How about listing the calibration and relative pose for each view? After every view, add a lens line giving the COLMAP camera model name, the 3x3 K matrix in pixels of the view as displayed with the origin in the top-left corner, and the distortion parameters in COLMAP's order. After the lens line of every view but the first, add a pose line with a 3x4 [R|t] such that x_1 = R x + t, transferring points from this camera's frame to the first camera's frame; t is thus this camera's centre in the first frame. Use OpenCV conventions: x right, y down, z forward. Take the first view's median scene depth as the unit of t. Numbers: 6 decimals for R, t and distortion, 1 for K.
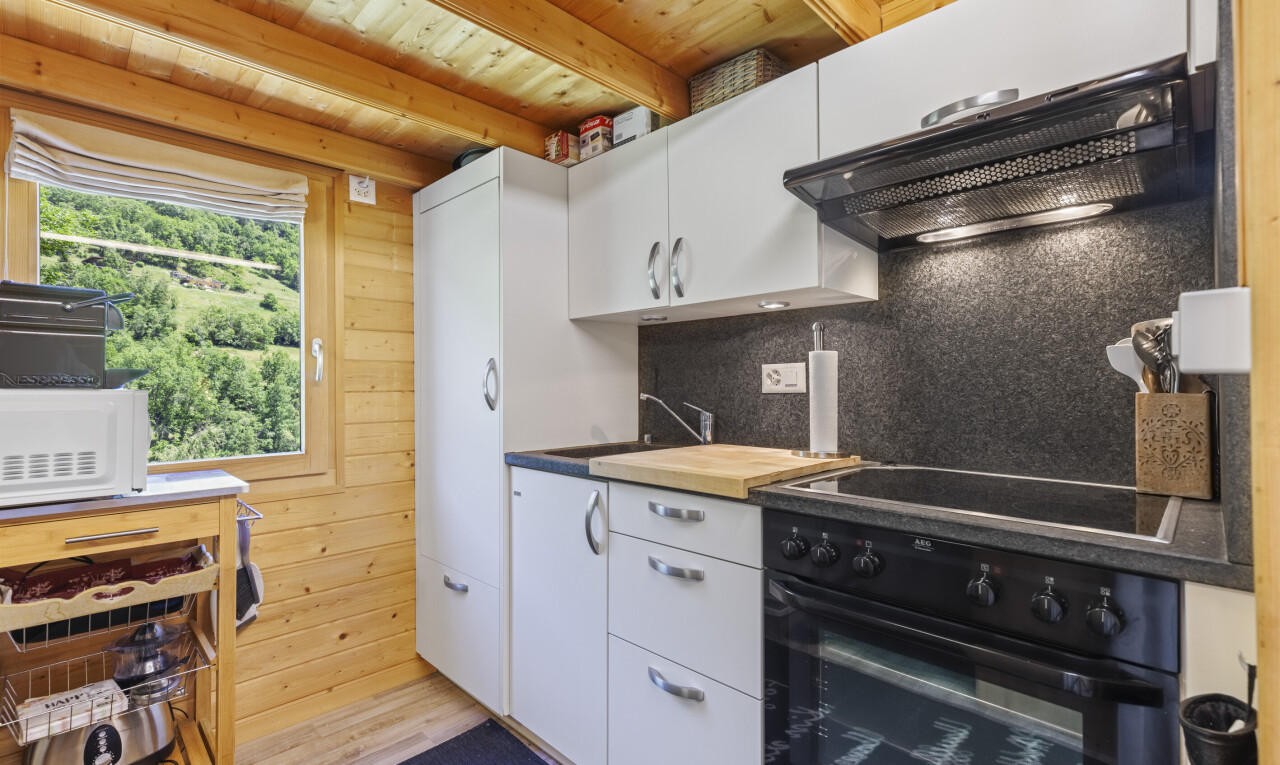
lens RADIAL K [[572.9, 0, 640.5], [0, 572.9, 381.5], [0, 0, 1]] dist [-0.000041, 0.000000]
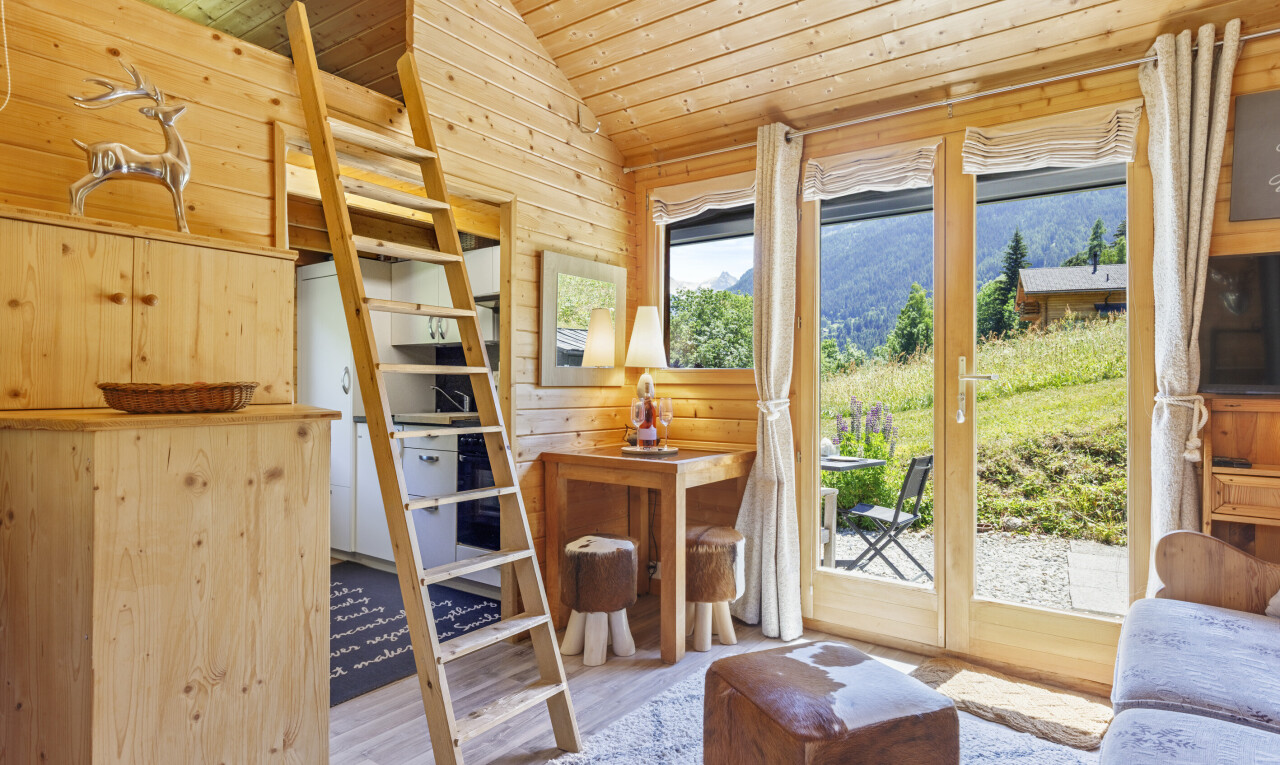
lens RADIAL K [[707.9, 0, 640.8], [0, 707.9, 384.0], [0, 0, 1]] dist [0.001307, 0.000036]
pose [[0.987265, 0.008507, 0.158859, 0.352108], [-0.007963, 0.999960, -0.004063, 0.019326], [-0.158887, 0.002746, 0.987293, -1.566498]]
